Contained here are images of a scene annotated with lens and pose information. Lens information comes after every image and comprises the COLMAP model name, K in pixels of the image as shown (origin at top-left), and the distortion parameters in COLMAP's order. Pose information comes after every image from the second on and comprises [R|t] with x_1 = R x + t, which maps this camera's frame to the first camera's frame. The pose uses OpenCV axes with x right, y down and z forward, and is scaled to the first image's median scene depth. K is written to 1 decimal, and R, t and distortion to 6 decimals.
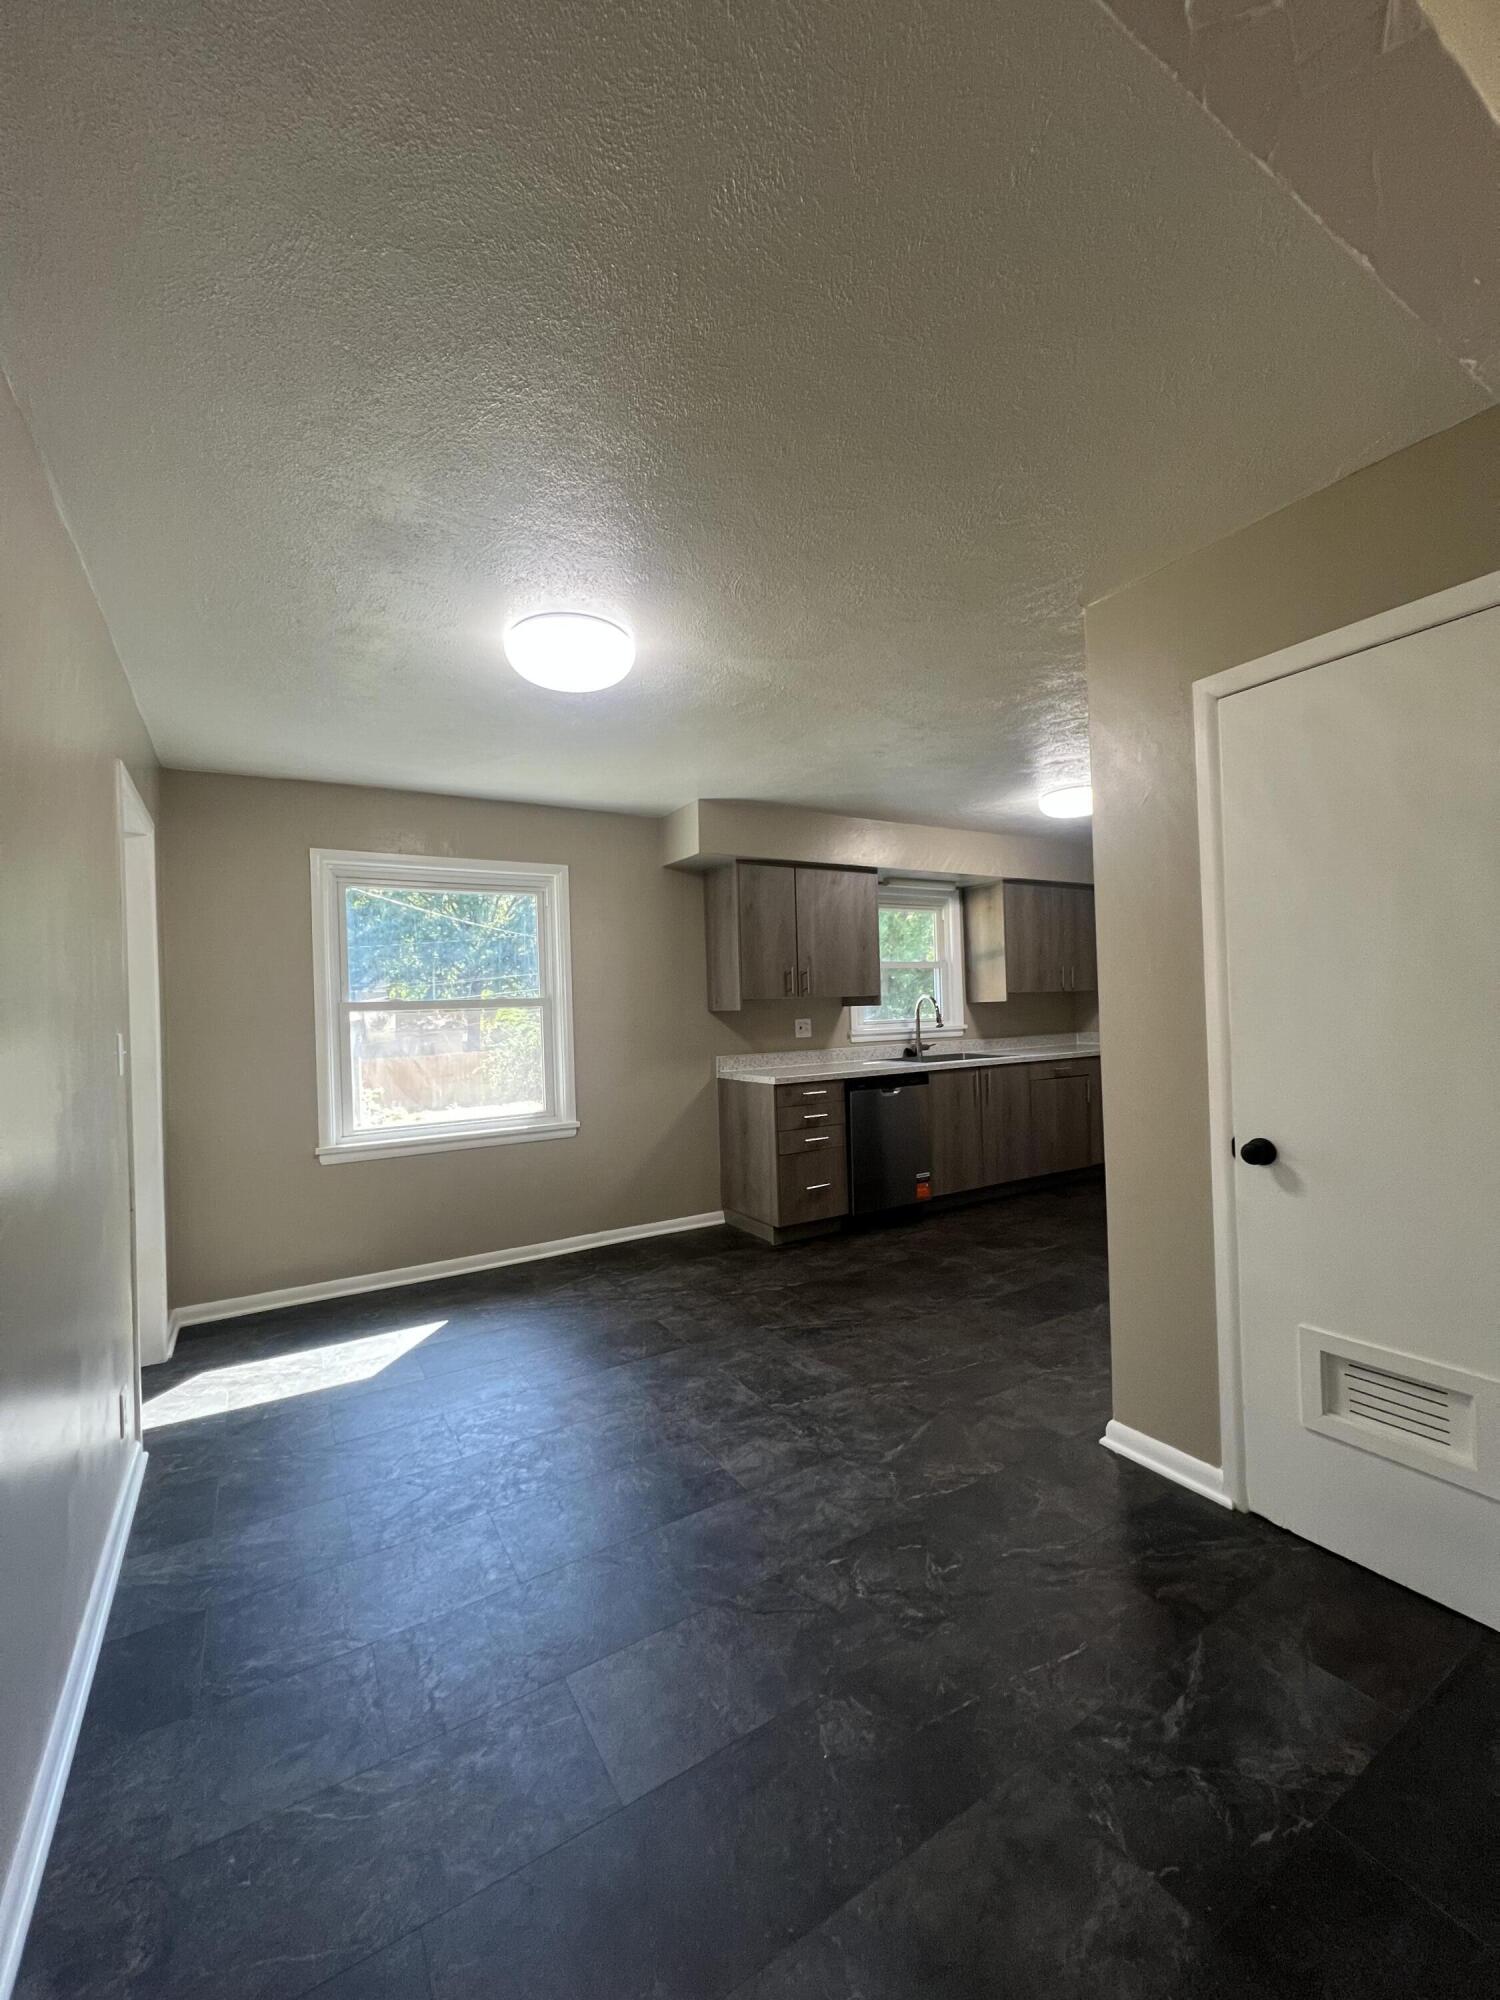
lens RADIAL K [[799.9, 0, 744.1], [0, 799.9, 997.8], [0, 0, 1]] dist [-0.005470, 0.001072]
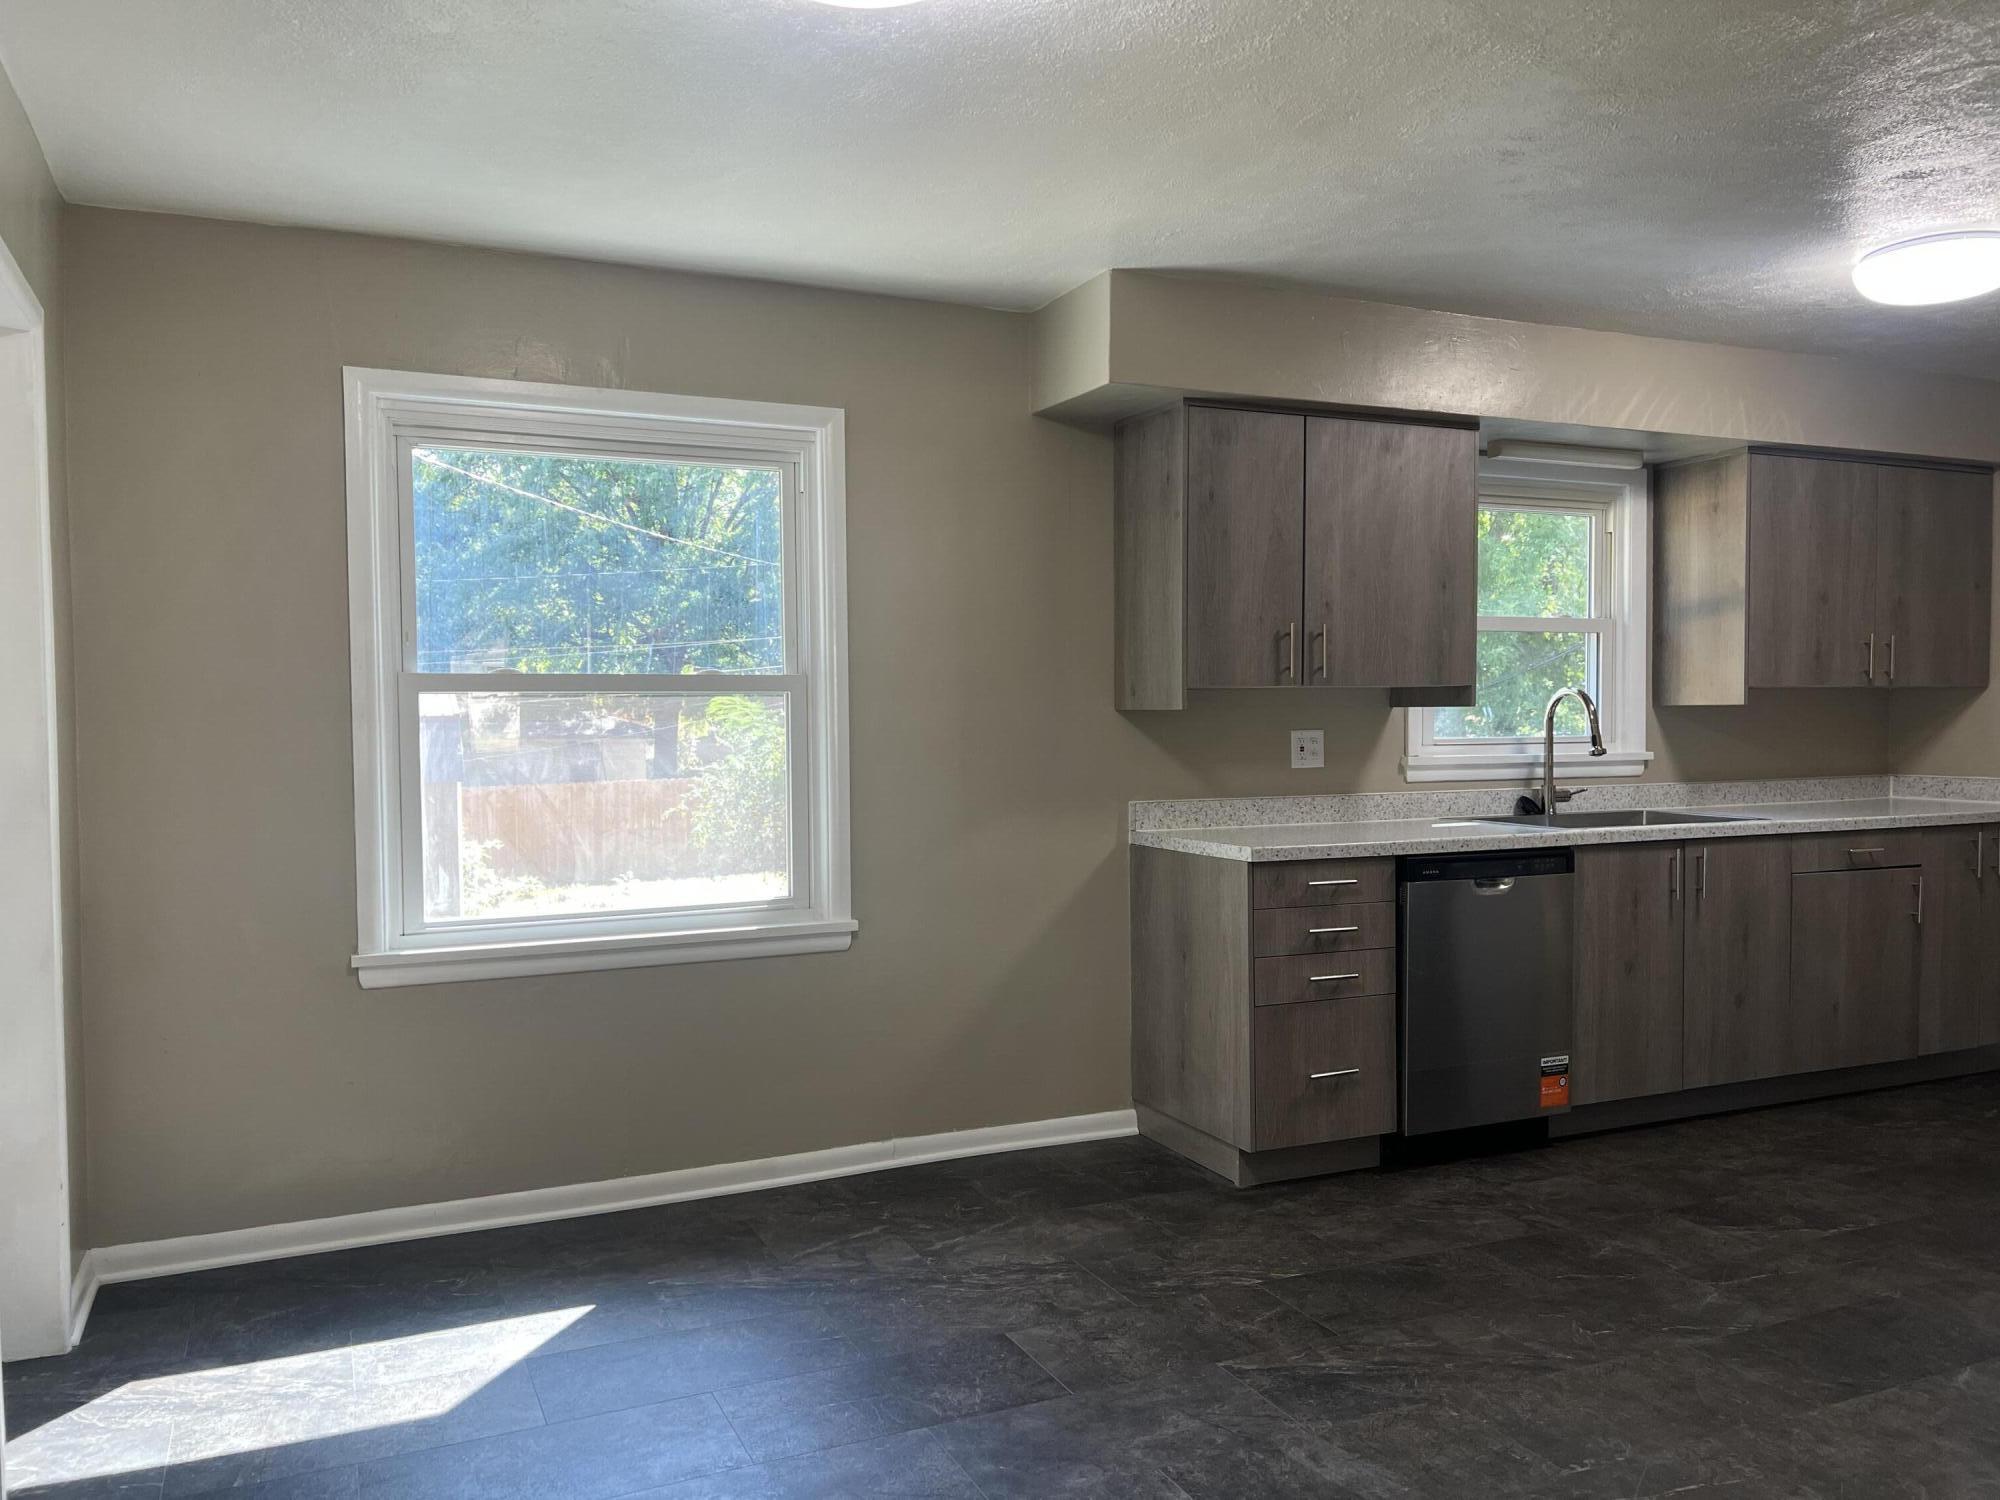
lens RADIAL K [[1509.0, 0, 994.7], [0, 1509.0, 742.7], [0, 0, 1]] dist [0.030968, -0.024558]
pose [[0.993363, 0.026576, -0.111906, -0.017049], [-0.022632, 0.999082, 0.036370, 0.005610], [0.112770, -0.033596, 0.993053, 0.072177]]
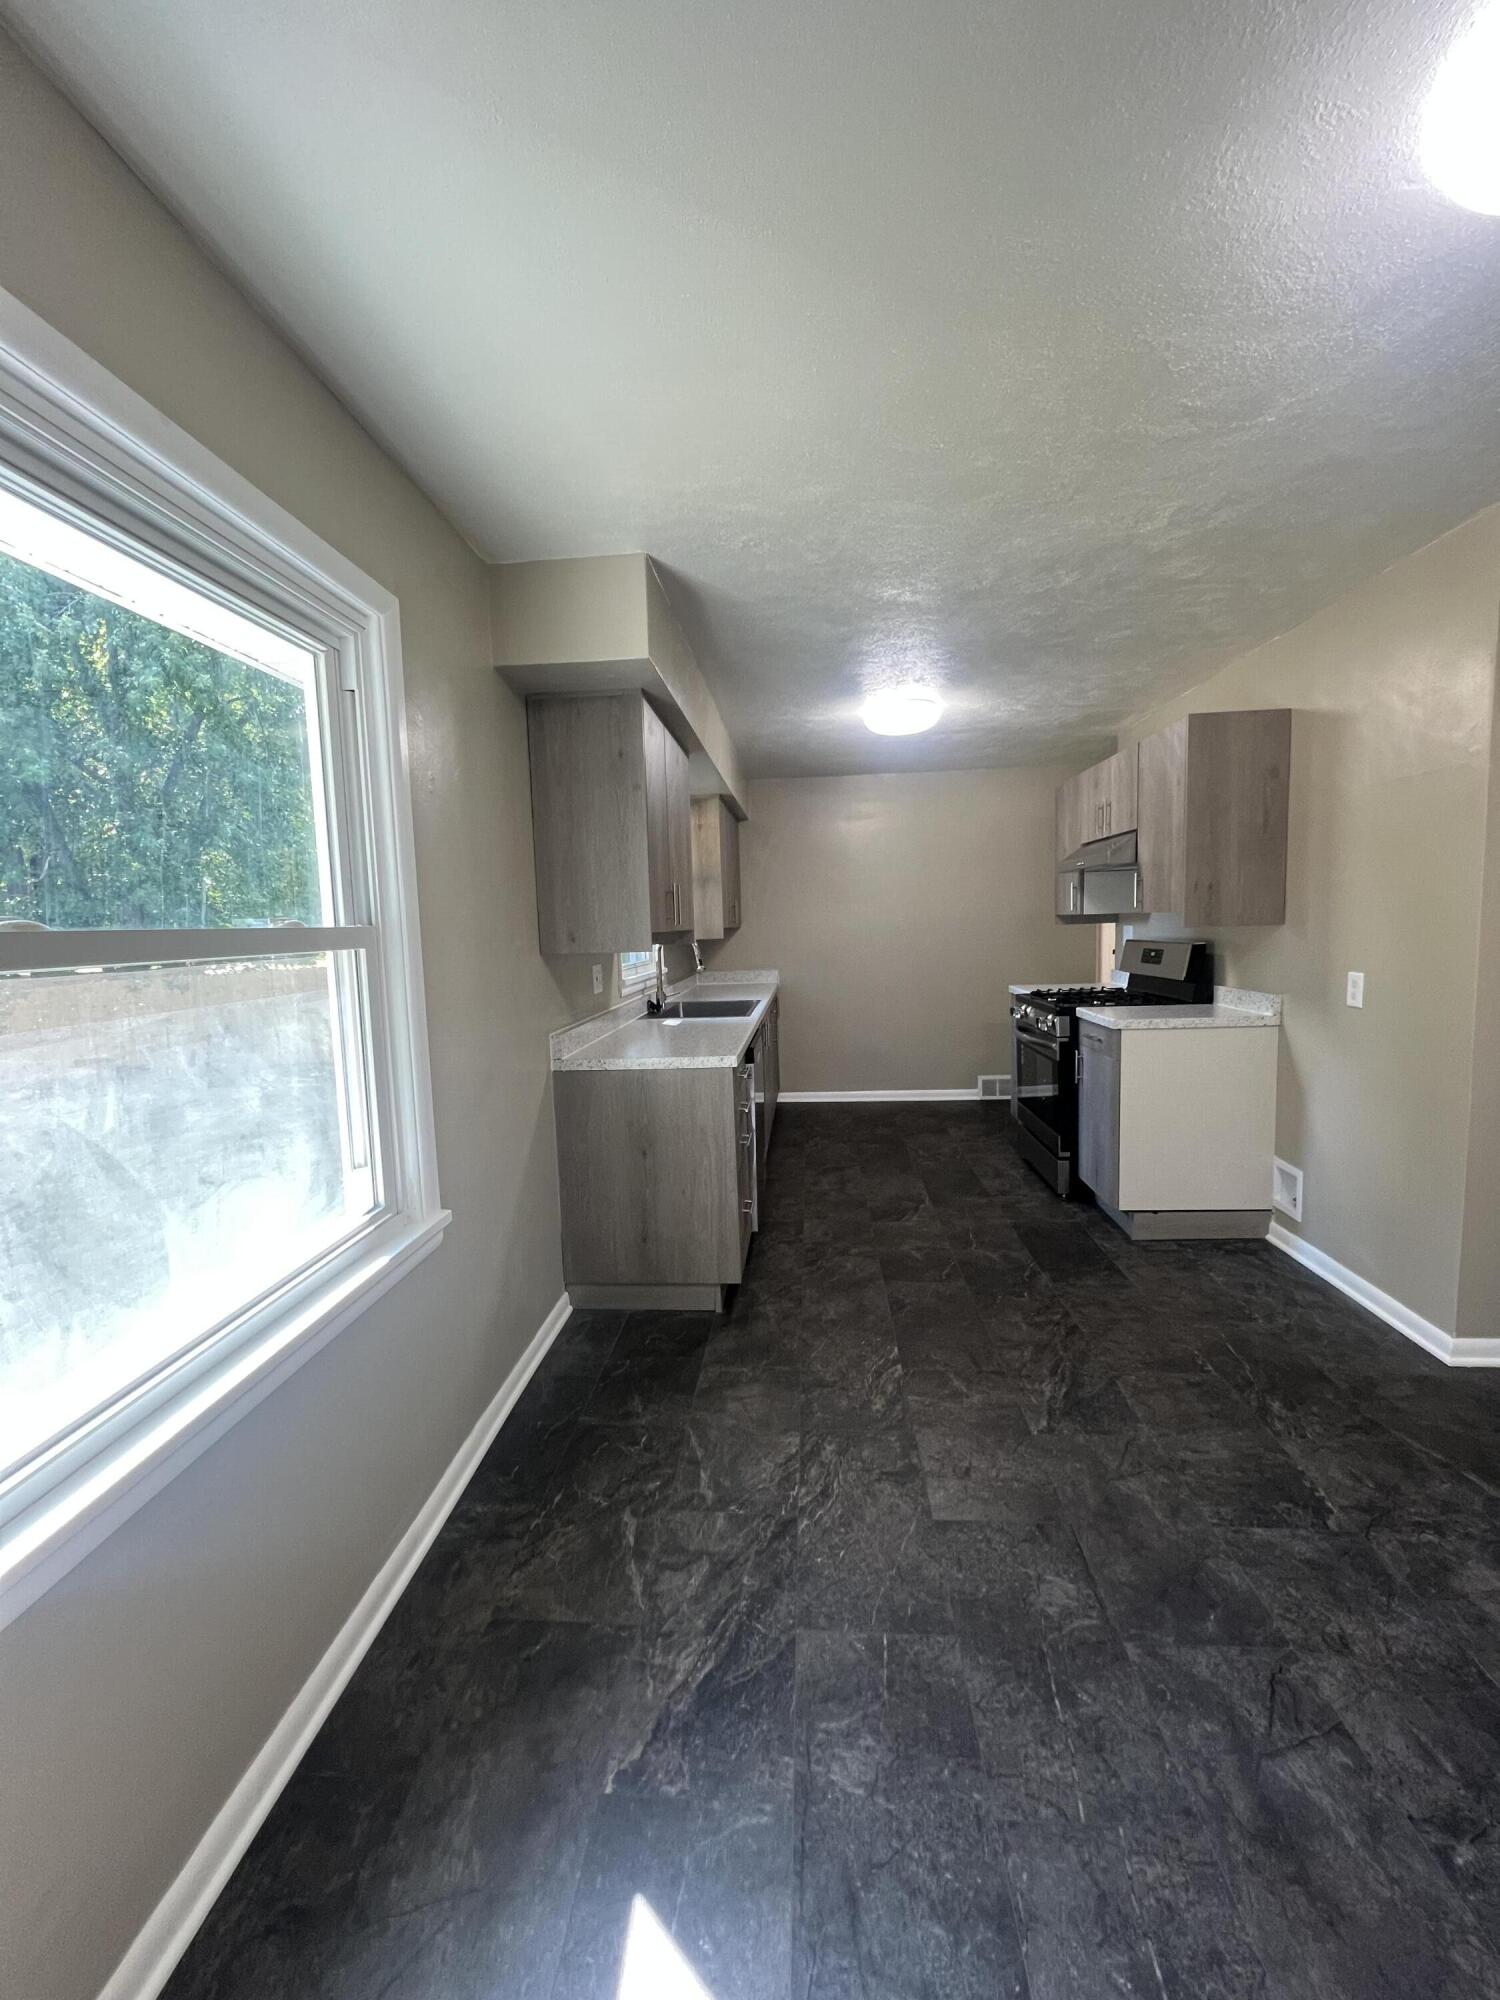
lens RADIAL K [[799.9, 0, 747.2], [0, 799.9, 1001.5], [0, 0, 1]] dist [-0.005470, 0.001072]
pose [[0.581384, -0.067404, 0.810833, -0.511263], [0.004806, 0.996830, 0.079420, 0.005918], [-0.813615, -0.042277, 0.579865, 0.683190]]
